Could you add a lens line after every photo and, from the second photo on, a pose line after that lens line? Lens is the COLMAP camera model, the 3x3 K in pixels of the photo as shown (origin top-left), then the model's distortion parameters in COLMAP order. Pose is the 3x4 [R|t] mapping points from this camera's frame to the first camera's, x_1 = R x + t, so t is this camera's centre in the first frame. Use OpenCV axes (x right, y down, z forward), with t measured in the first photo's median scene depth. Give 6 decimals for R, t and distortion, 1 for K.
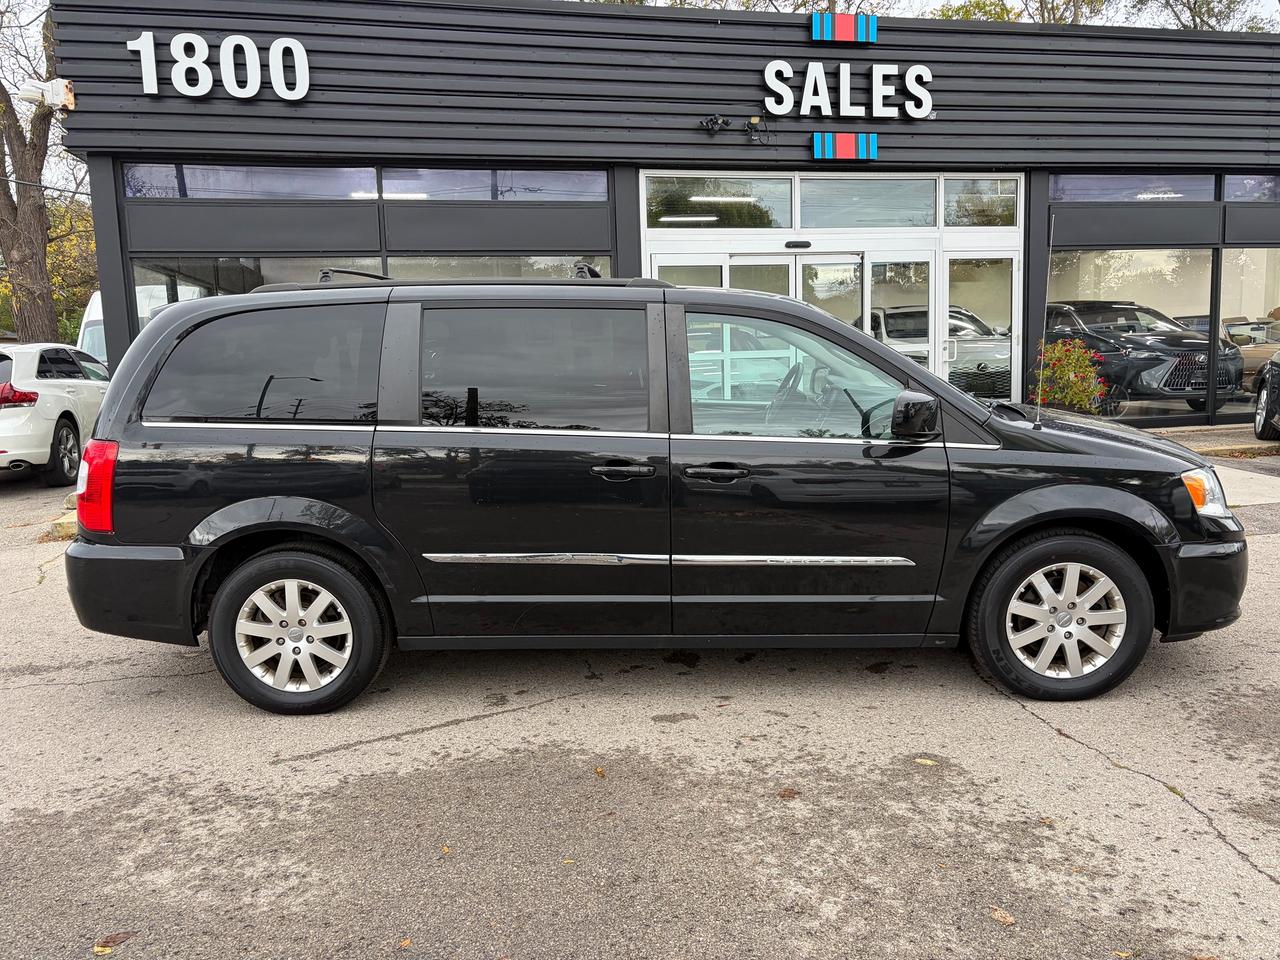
lens RADIAL K [[970.4, 0, 640.0], [0, 970.4, 480.0], [0, 0, 1]] dist [0.001625, 0.000240]
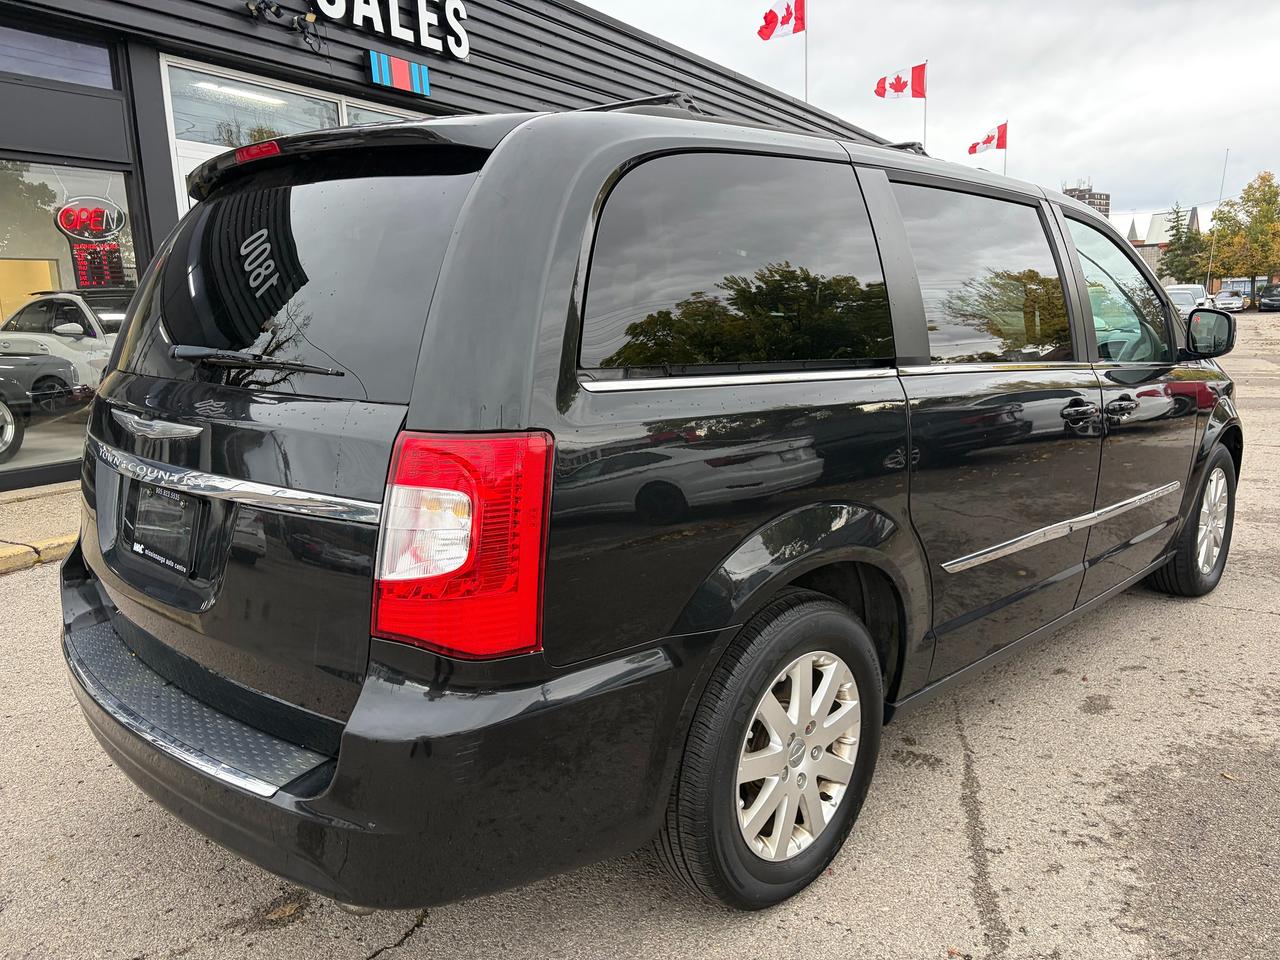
lens RADIAL K [[983.3, 0, 640.0], [0, 983.3, 480.0], [0, 0, 1]] dist [0.053123, -0.050462]
pose [[0.677933, -0.114369, 0.726173, -0.322507], [0.109972, 0.992486, 0.053645, -0.013894], [-0.726851, 0.043492, 0.685416, 0.268019]]
